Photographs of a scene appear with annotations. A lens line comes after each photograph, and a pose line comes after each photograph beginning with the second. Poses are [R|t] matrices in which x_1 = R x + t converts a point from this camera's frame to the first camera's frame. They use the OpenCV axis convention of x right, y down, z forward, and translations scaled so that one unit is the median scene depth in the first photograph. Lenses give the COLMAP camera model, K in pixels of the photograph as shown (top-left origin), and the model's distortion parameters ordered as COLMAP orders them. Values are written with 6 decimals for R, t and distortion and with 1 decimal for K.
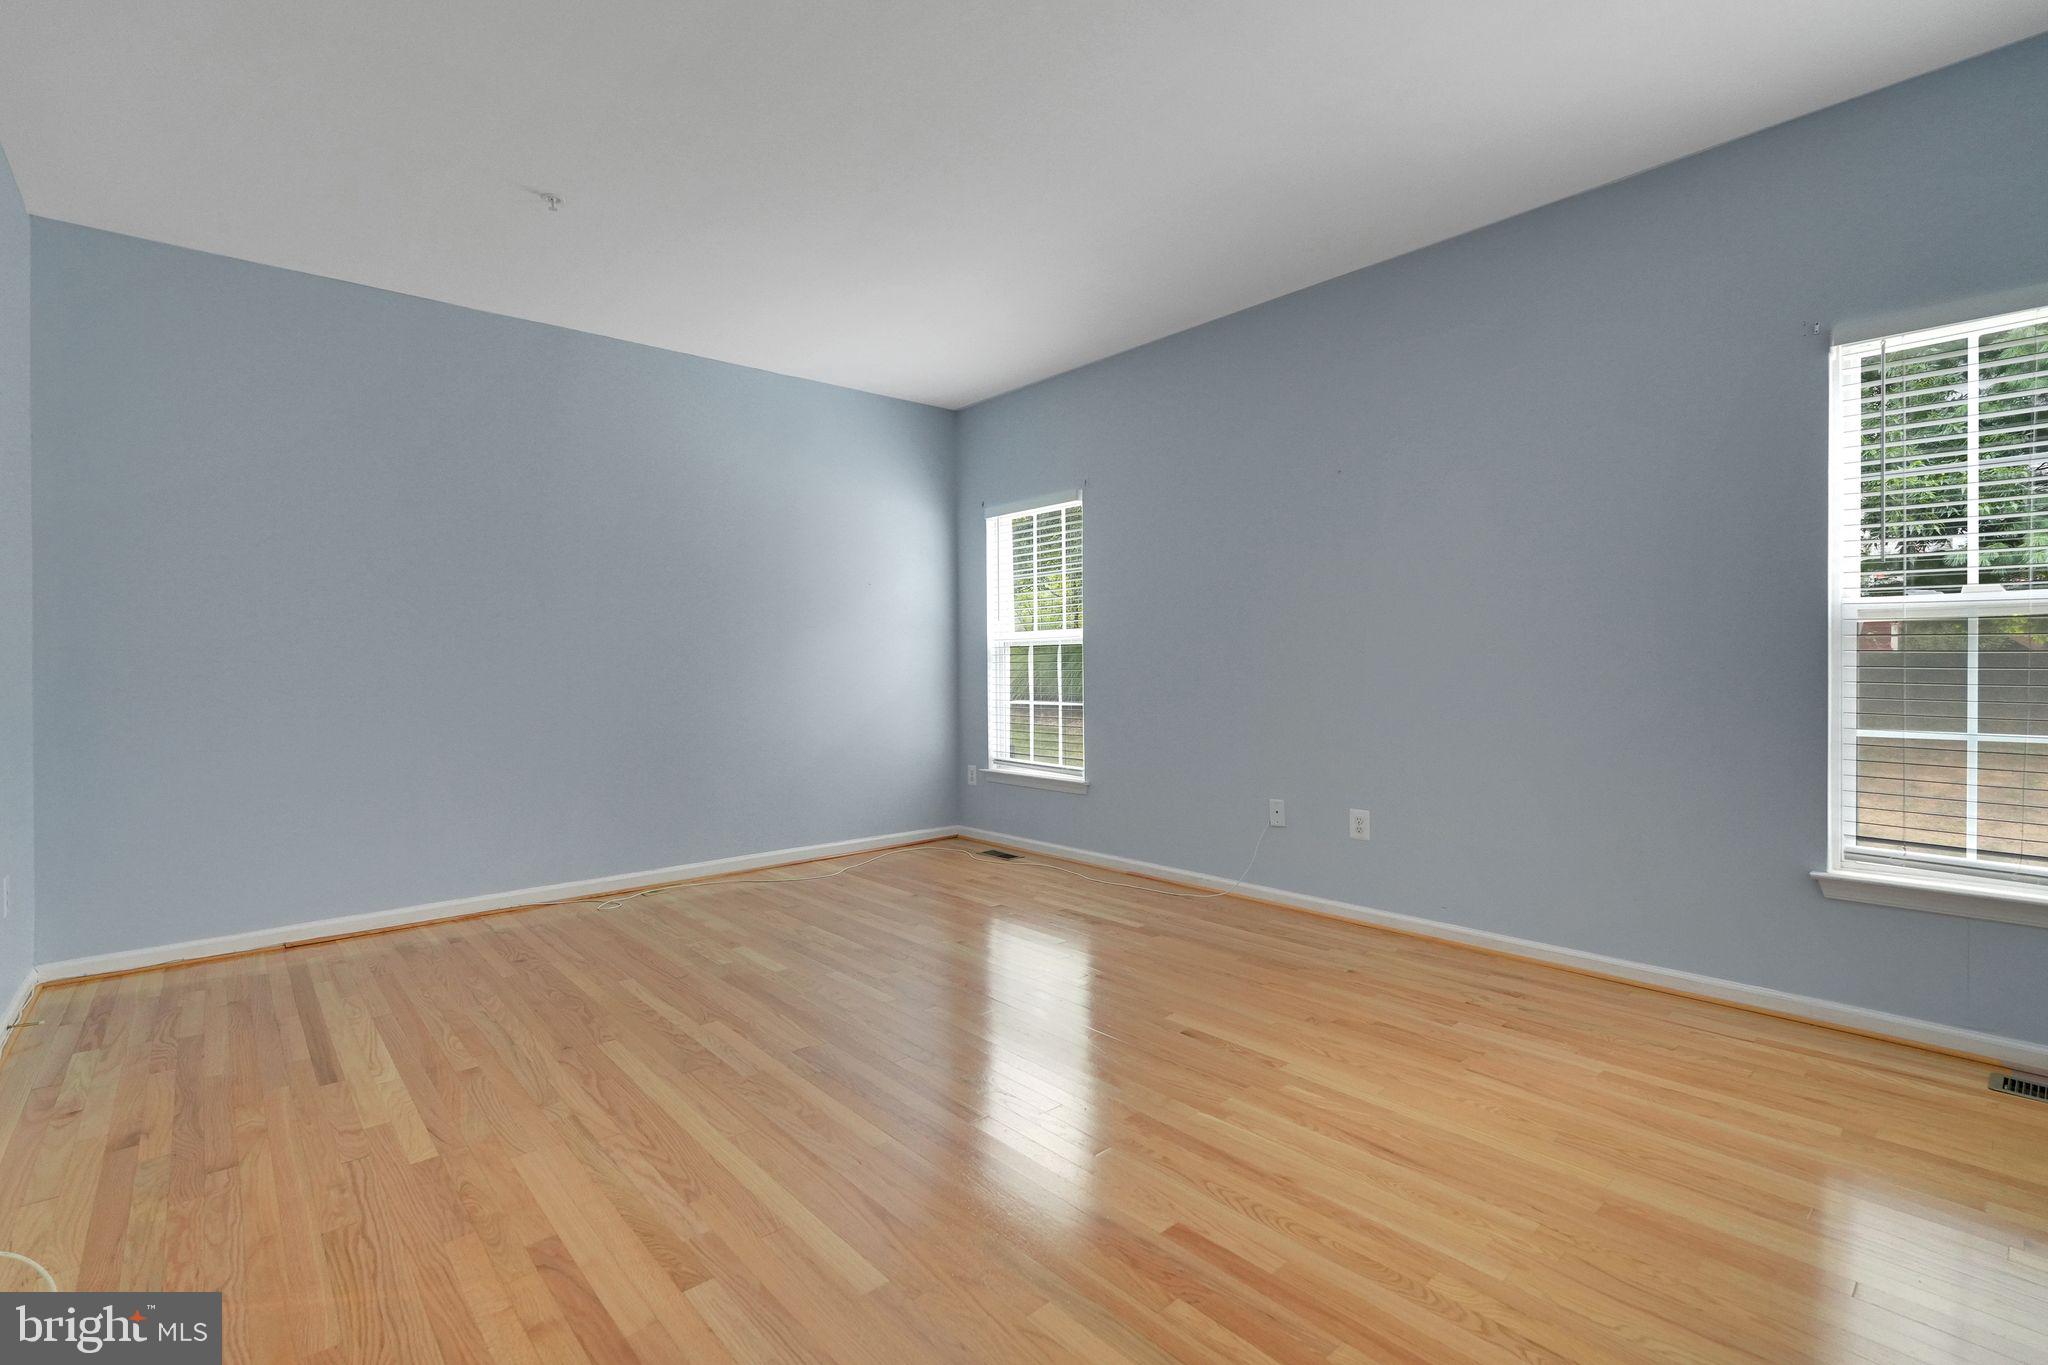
lens RADIAL K [[929.8, 0, 1026.4], [0, 929.8, 662.5], [0, 0, 1]] dist [-0.000355, -0.000073]
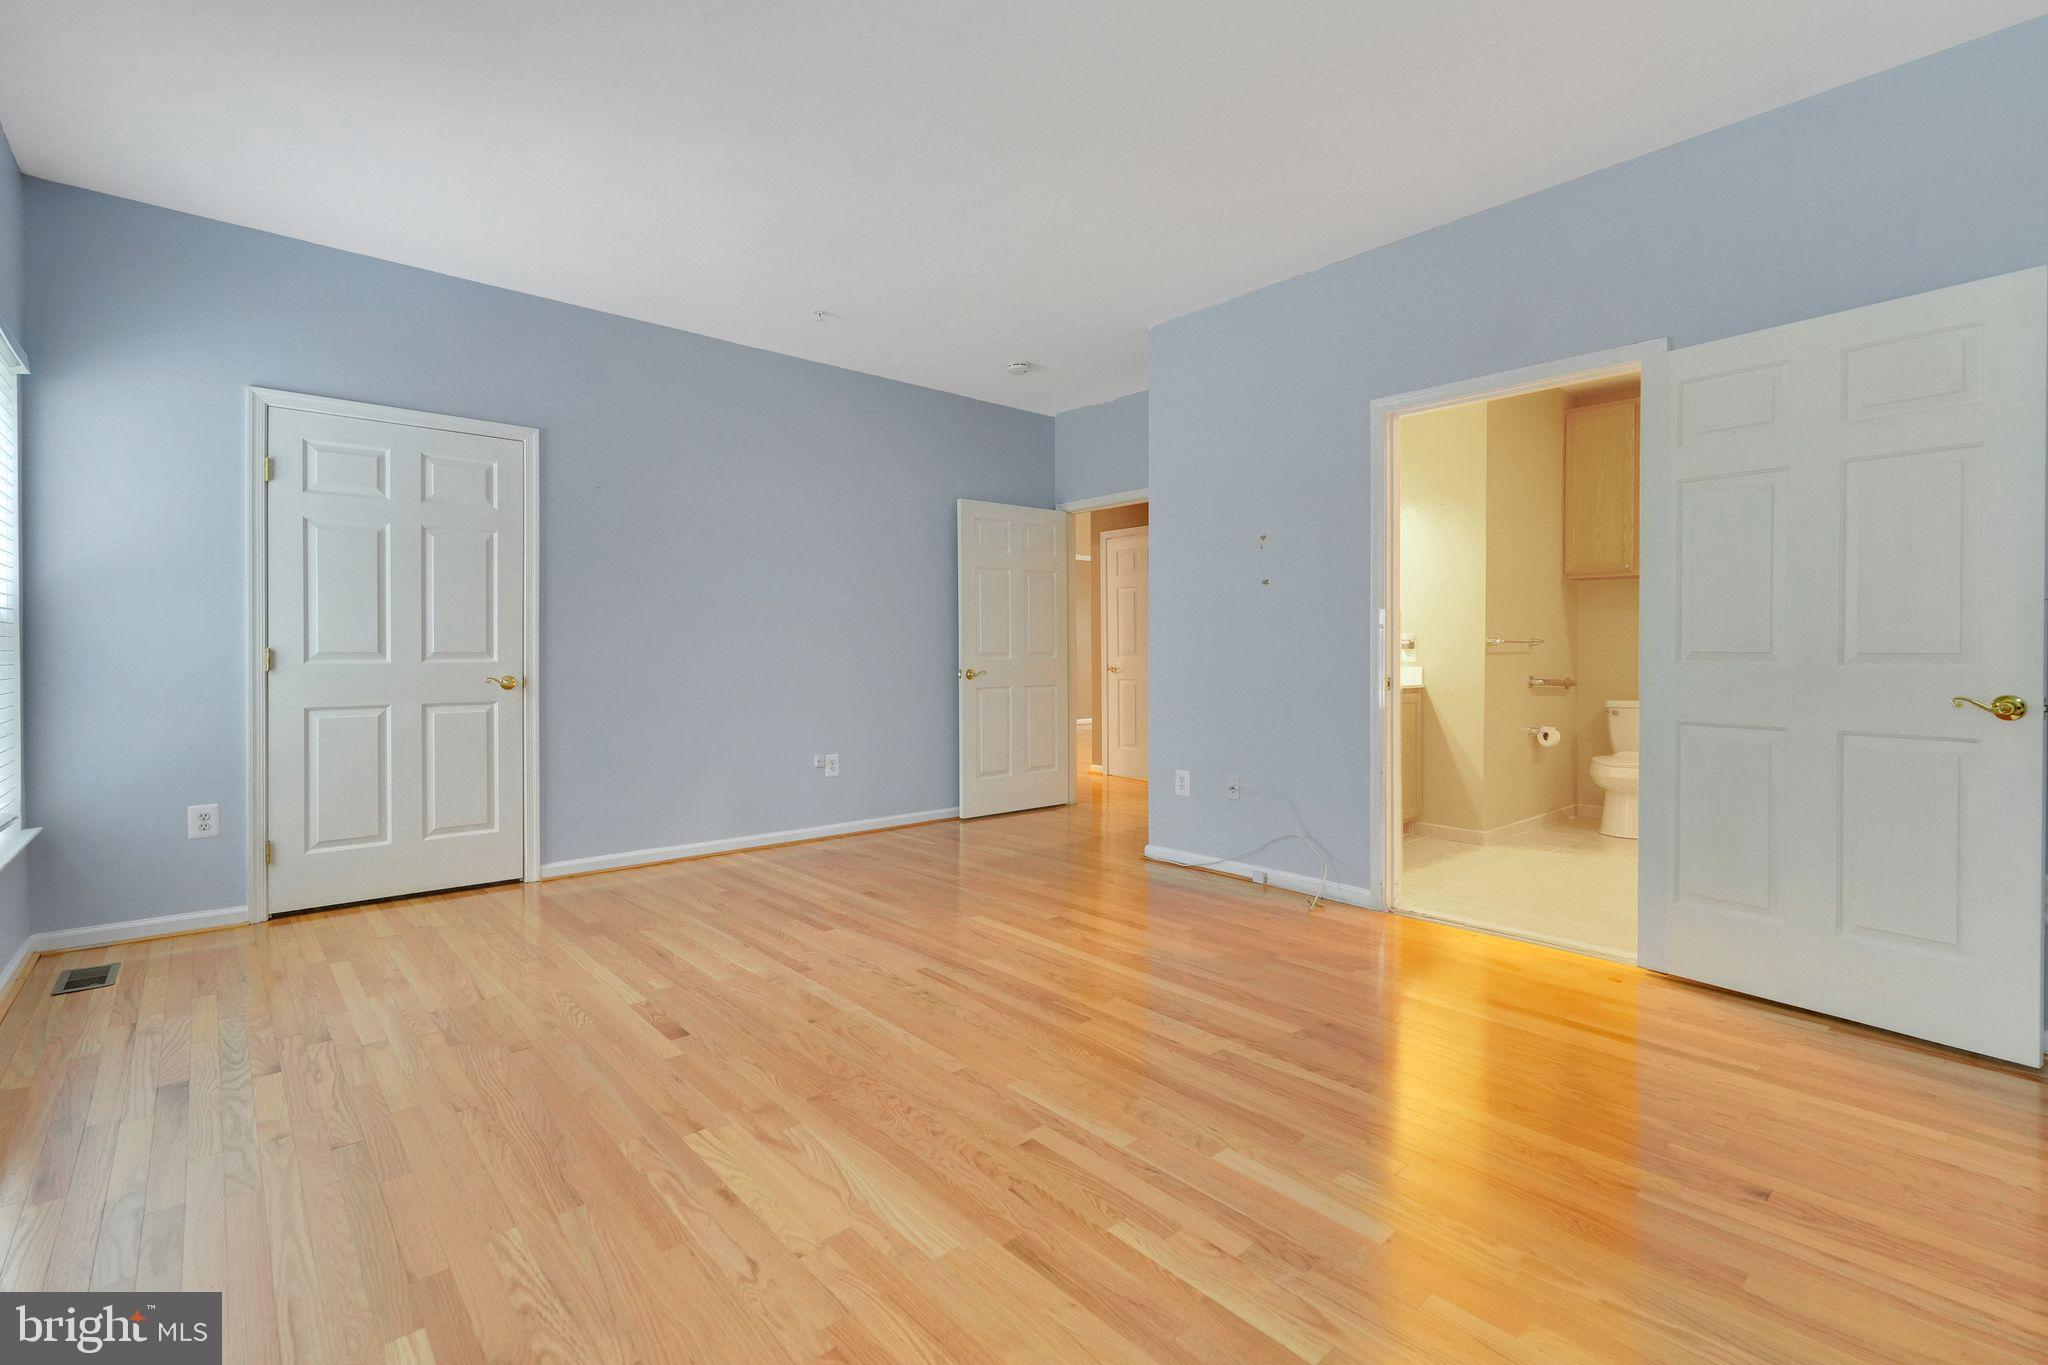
lens RADIAL K [[929.8, 0, 1026.4], [0, 929.8, 662.5], [0, 0, 1]] dist [-0.000355, -0.000073]
pose [[-0.999945, 0.008652, 0.005867, -0.196305], [0.008663, 0.999961, 0.001860, 0.029241], [-0.005851, 0.001911, -0.999981, 2.093098]]
